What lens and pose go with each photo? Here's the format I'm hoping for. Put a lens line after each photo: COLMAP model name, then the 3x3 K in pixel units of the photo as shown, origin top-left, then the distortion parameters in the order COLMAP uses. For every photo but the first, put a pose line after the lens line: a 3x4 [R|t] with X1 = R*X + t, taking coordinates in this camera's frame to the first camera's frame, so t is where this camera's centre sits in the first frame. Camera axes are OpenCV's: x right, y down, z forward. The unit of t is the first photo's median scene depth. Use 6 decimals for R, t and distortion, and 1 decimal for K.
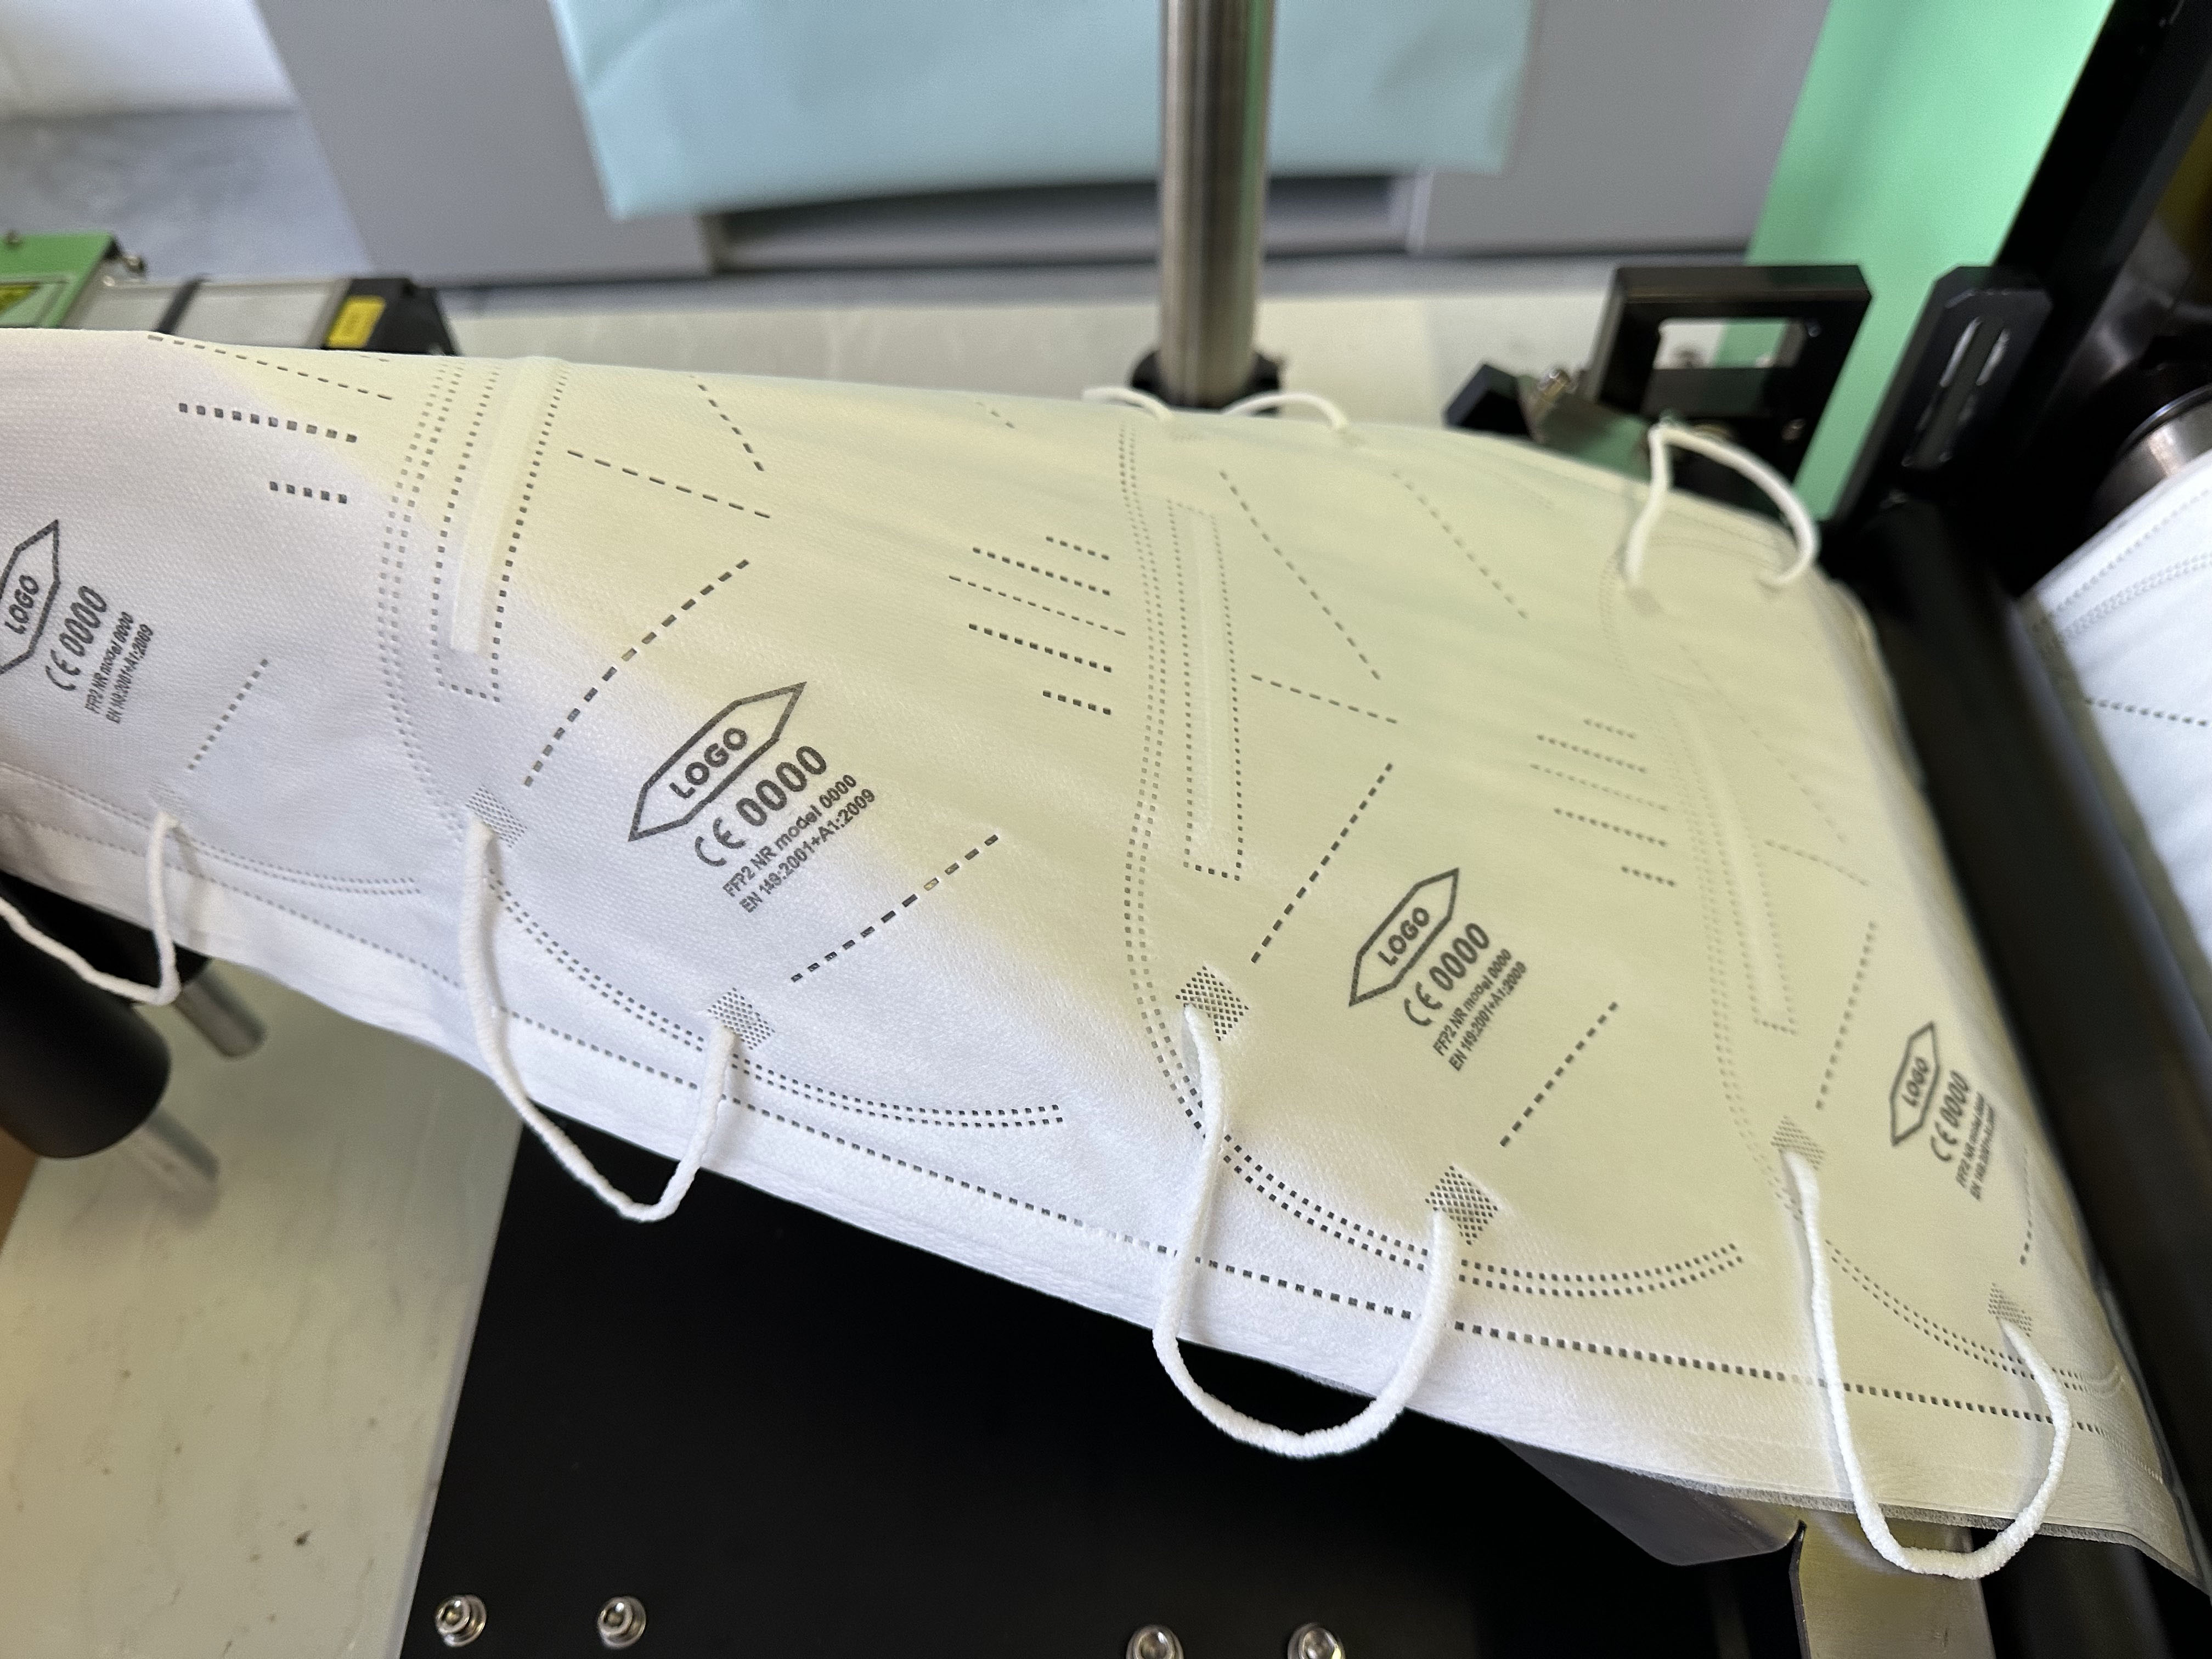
lens RADIAL K [[1581.6, 0, 1106.0], [0, 1581.6, 829.5], [0, 0, 1]] dist [0.057545, -0.100038]
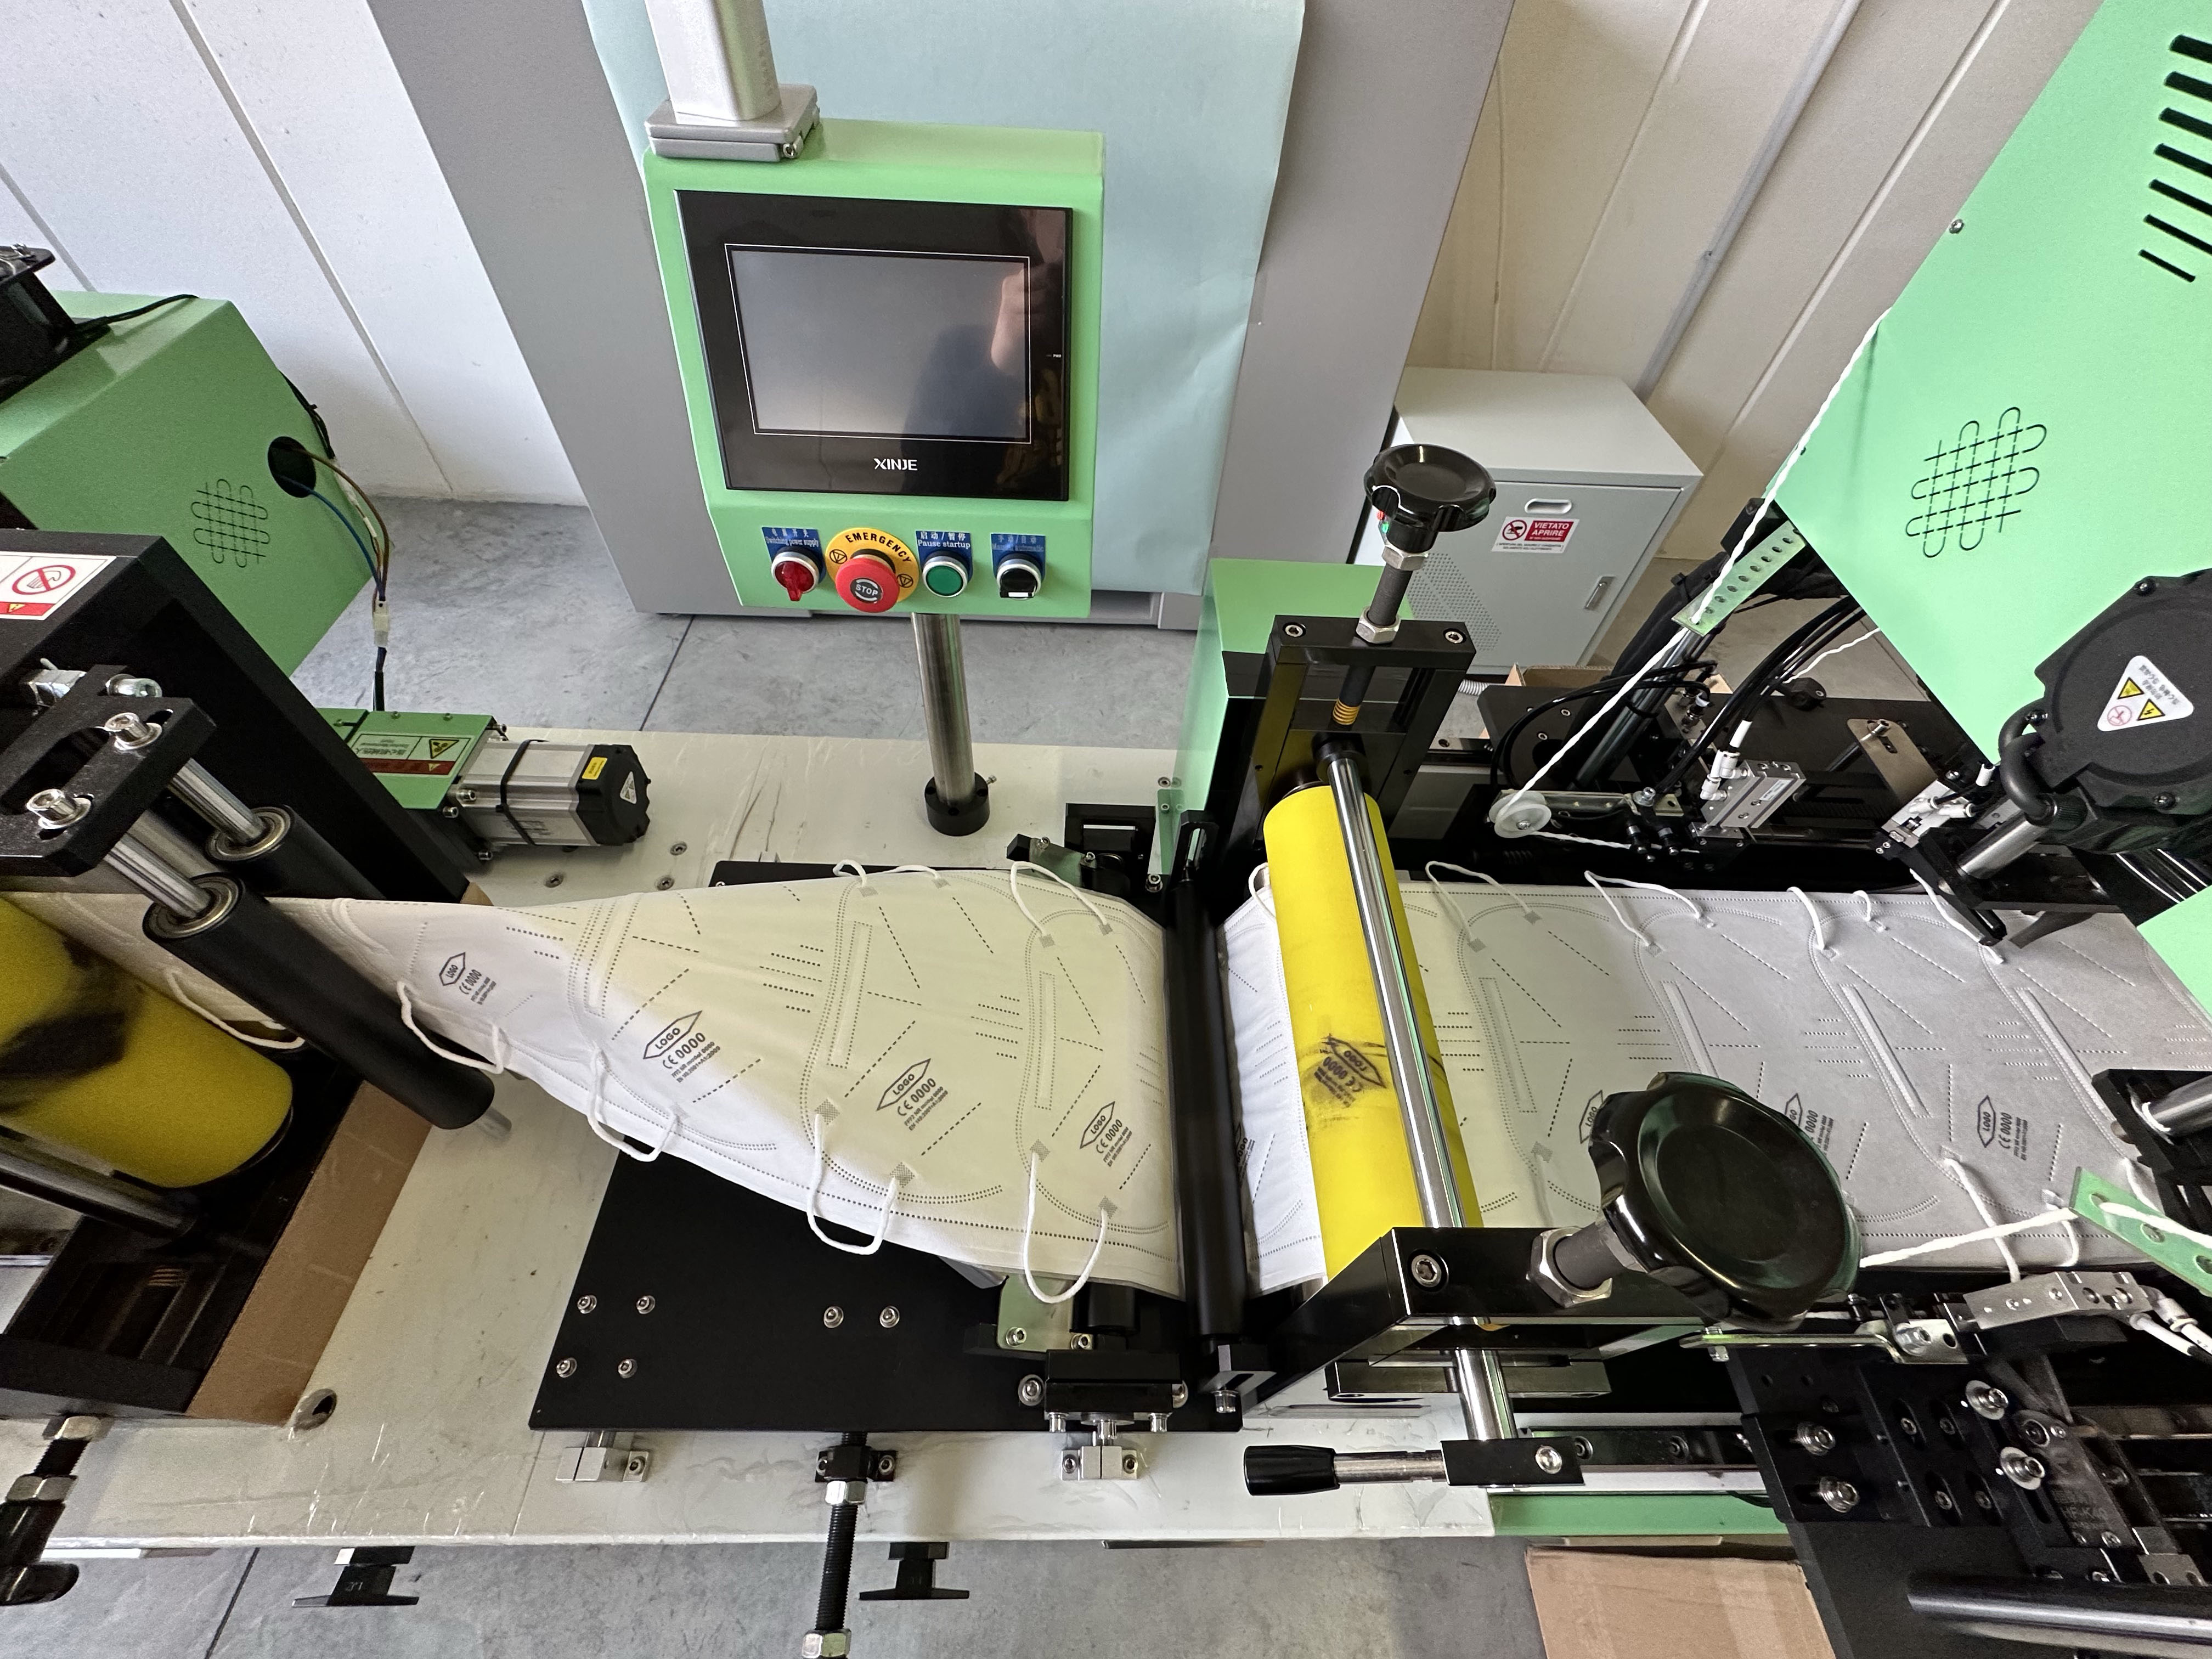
lens RADIAL K [[884.0, 0, 1106.0], [0, 884.0, 829.5], [0, 0, 1]] dist [-0.000920, -0.000108]
pose [[0.997101, 0.042905, 0.062842, 0.474238], [-0.040136, 0.998195, -0.044684, -0.388792], [-0.064645, 0.042032, 0.997023, -0.823432]]
